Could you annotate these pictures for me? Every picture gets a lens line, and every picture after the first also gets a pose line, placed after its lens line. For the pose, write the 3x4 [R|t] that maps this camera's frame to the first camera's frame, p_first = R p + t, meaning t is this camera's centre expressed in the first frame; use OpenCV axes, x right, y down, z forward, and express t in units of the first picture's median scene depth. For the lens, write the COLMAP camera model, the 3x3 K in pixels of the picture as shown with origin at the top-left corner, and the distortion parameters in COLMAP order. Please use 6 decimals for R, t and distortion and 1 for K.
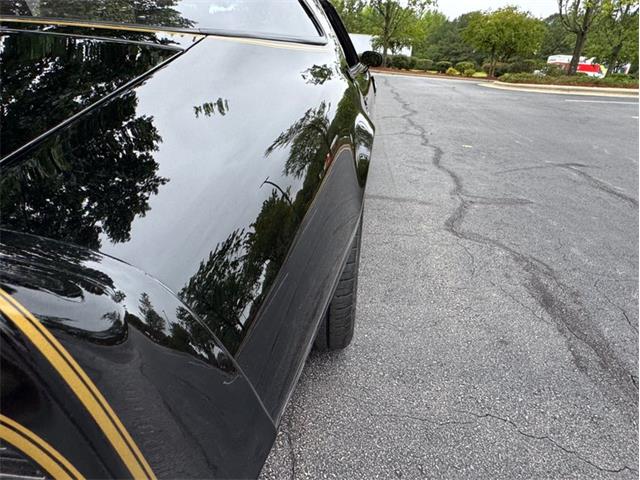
lens RADIAL K [[388.6, 0, 310.2], [0, 388.6, 241.4], [0, 0, 1]] dist [0.006971, 0.001326]
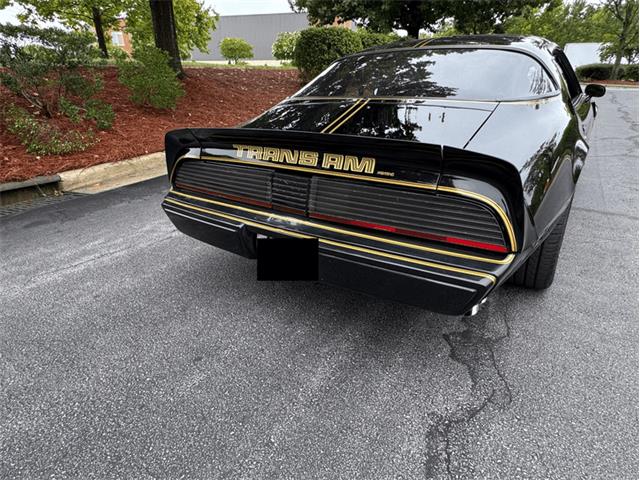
lens RADIAL K [[388.6, 0, 310.2], [0, 388.6, 241.4], [0, 0, 1]] dist [0.006971, 0.001326]
pose [[0.899370, 0.129969, -0.417423, -0.057008], [-0.146782, 0.989134, -0.008277, 0.105023], [0.411811, 0.068715, 0.908675, -0.353669]]
